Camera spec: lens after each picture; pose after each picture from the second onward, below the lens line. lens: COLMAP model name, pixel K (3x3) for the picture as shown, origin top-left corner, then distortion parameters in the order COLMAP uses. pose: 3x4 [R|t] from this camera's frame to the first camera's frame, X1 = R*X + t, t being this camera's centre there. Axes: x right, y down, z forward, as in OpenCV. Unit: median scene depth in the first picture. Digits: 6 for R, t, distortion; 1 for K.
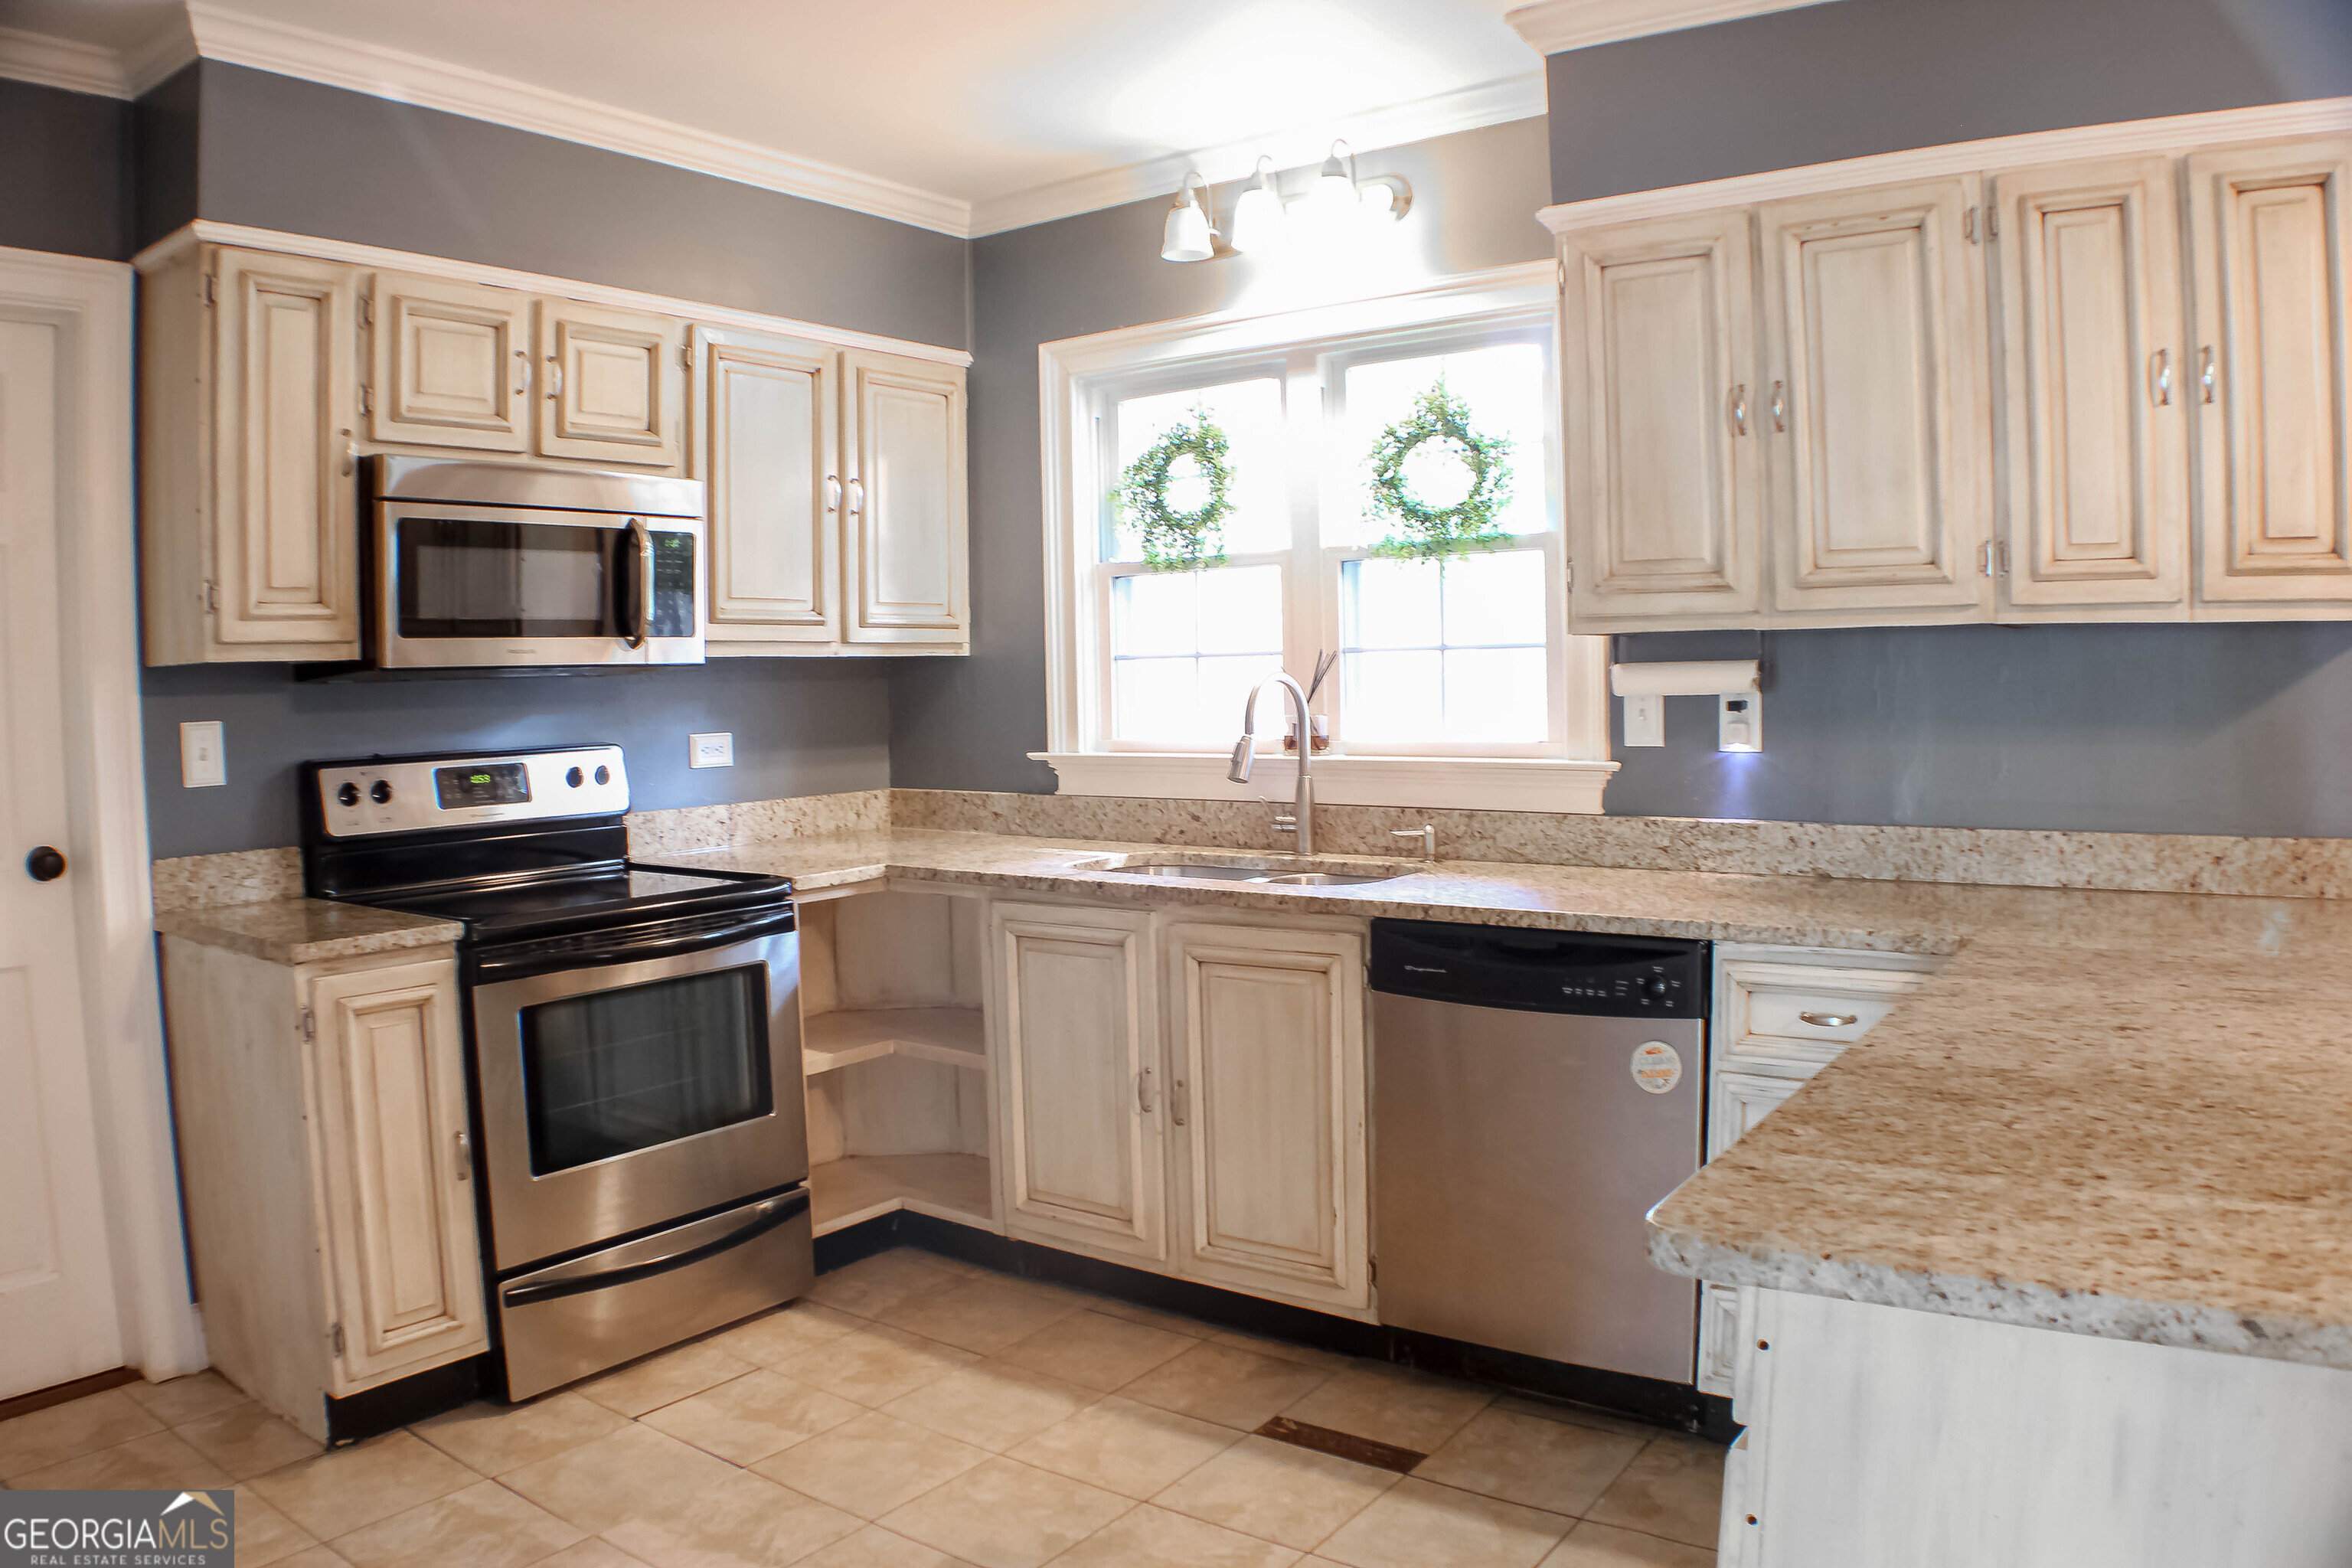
lens RADIAL K [[1715.7, 0, 1183.4], [0, 1715.7, 799.7], [0, 0, 1]] dist [-0.211509, 0.080808]
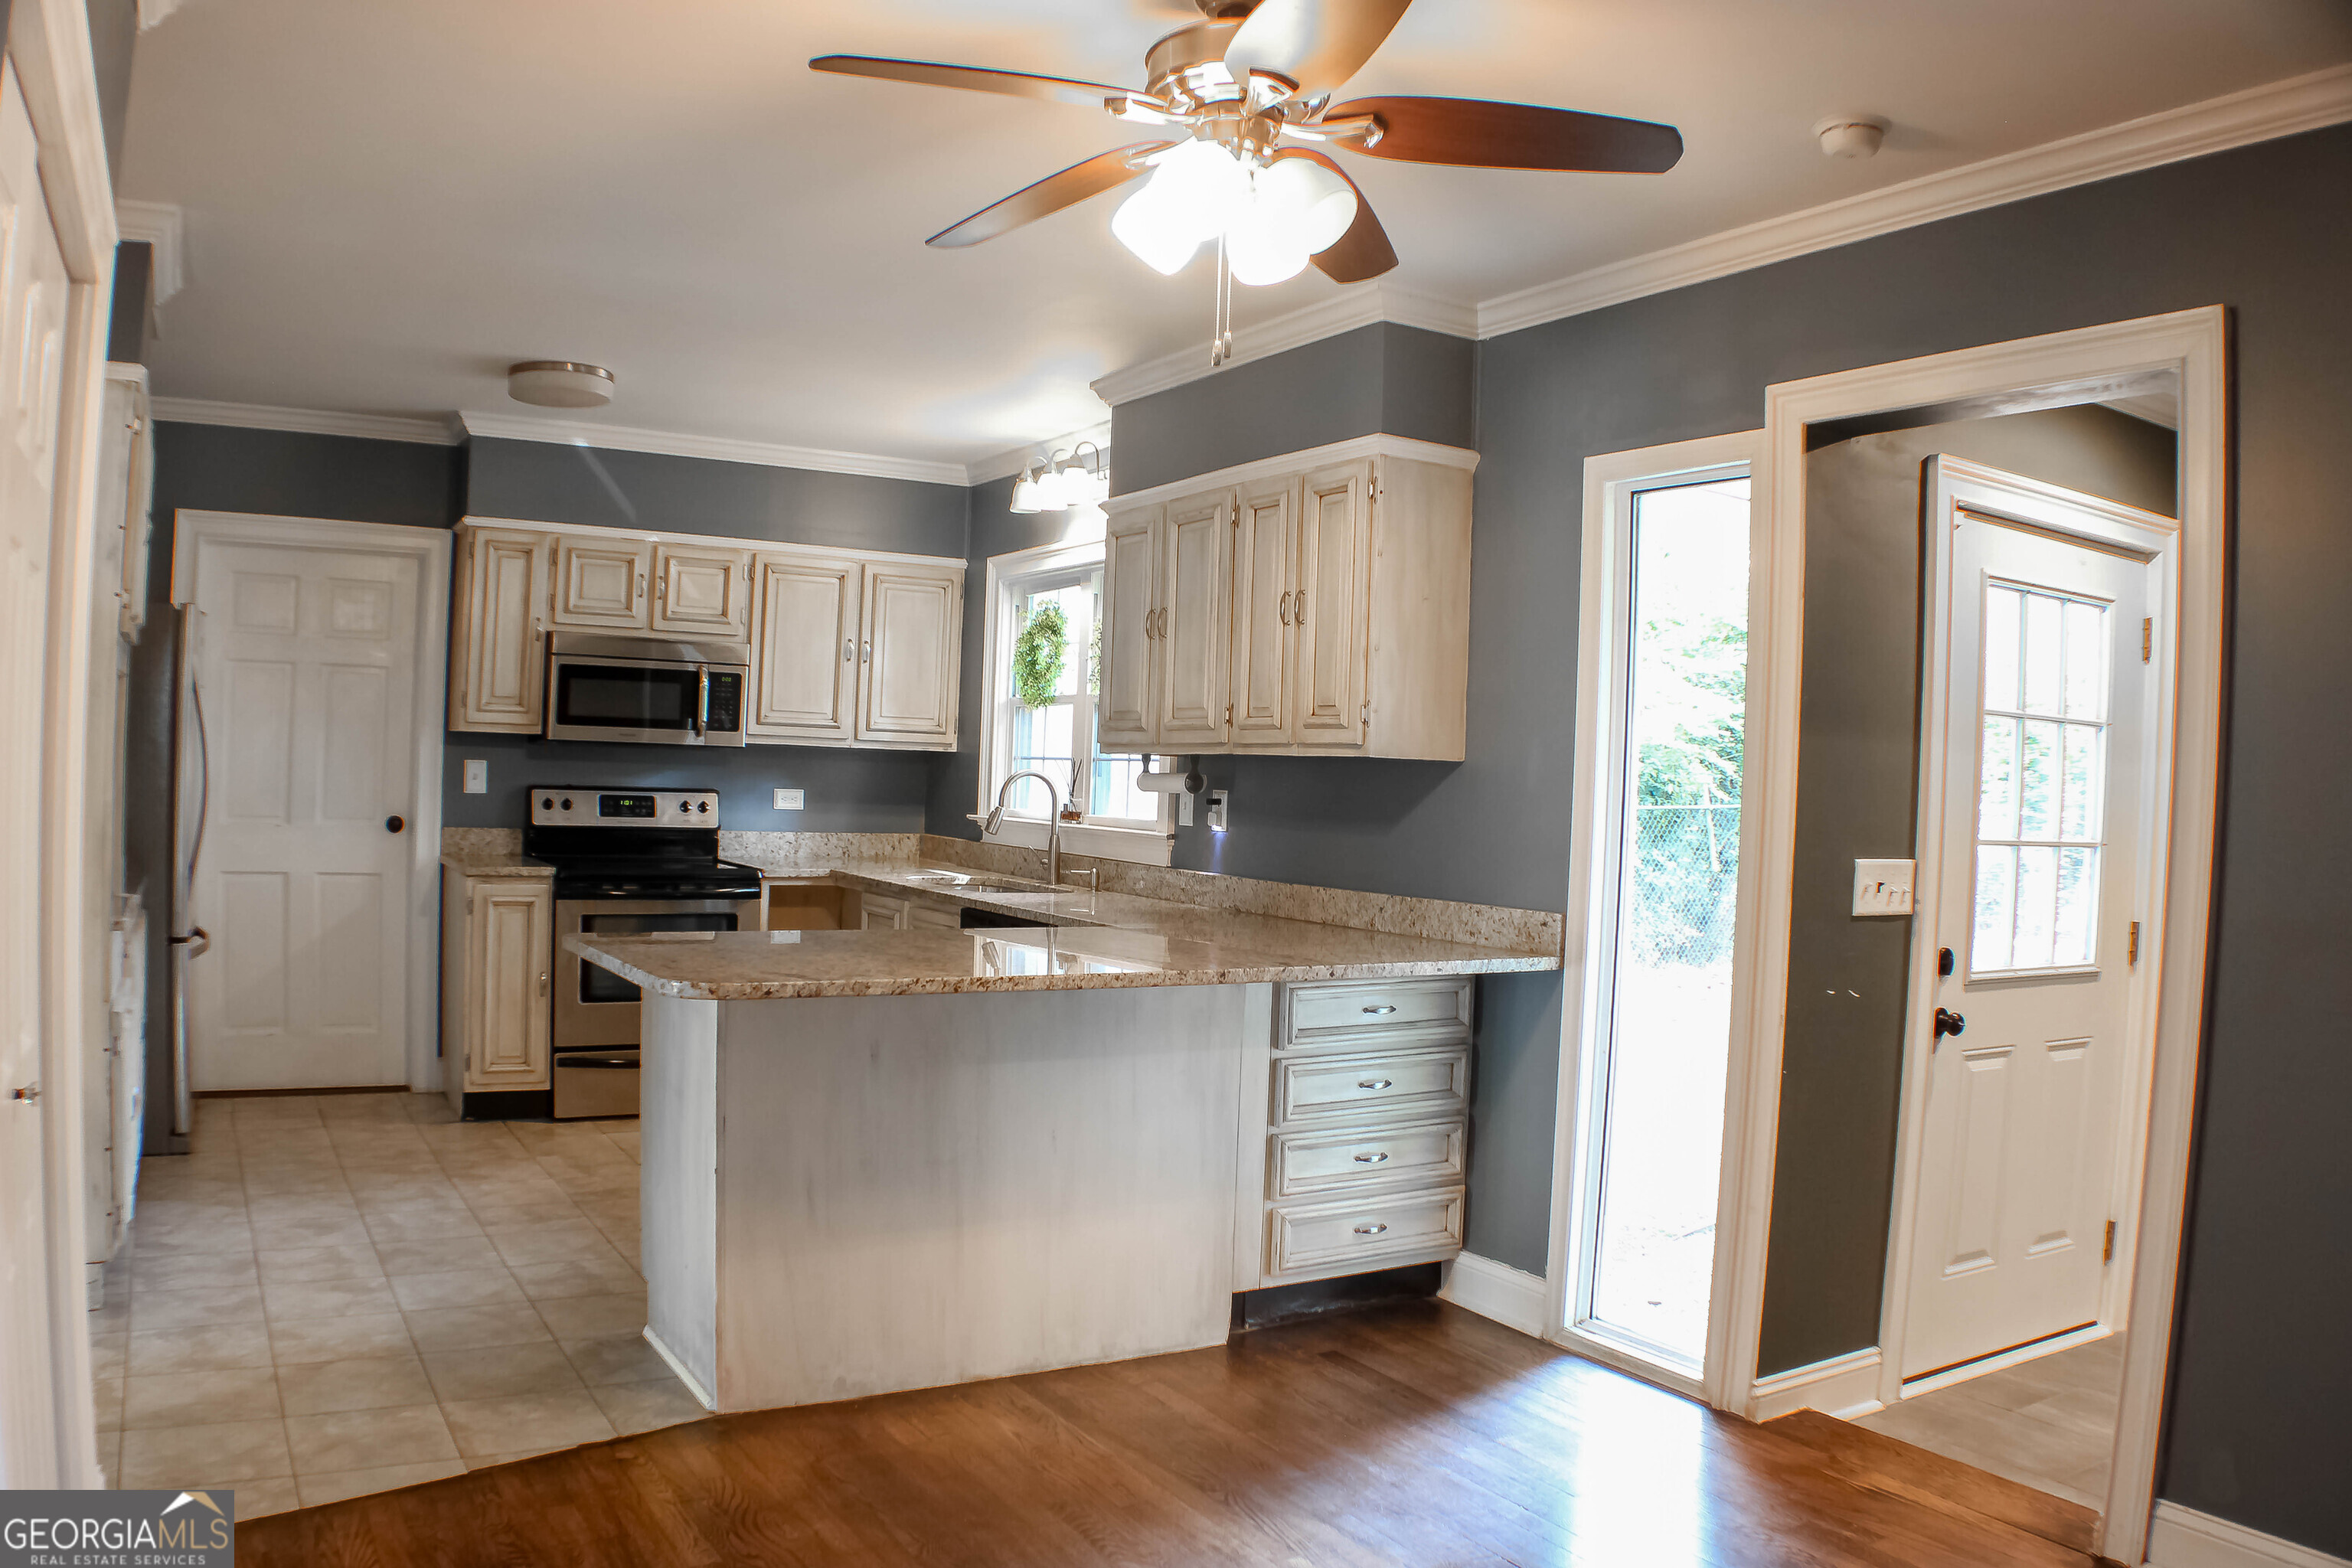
lens RADIAL K [[1770.9, 0, 1153.4], [0, 1770.9, 785.9], [0, 0, 1]] dist [-0.204730, -0.001698]
pose [[0.914643, 0.055554, -0.400426, 0.935663], [-0.082168, 0.995384, -0.049587, 0.017569], [0.395823, 0.078257, 0.914986, -0.564278]]
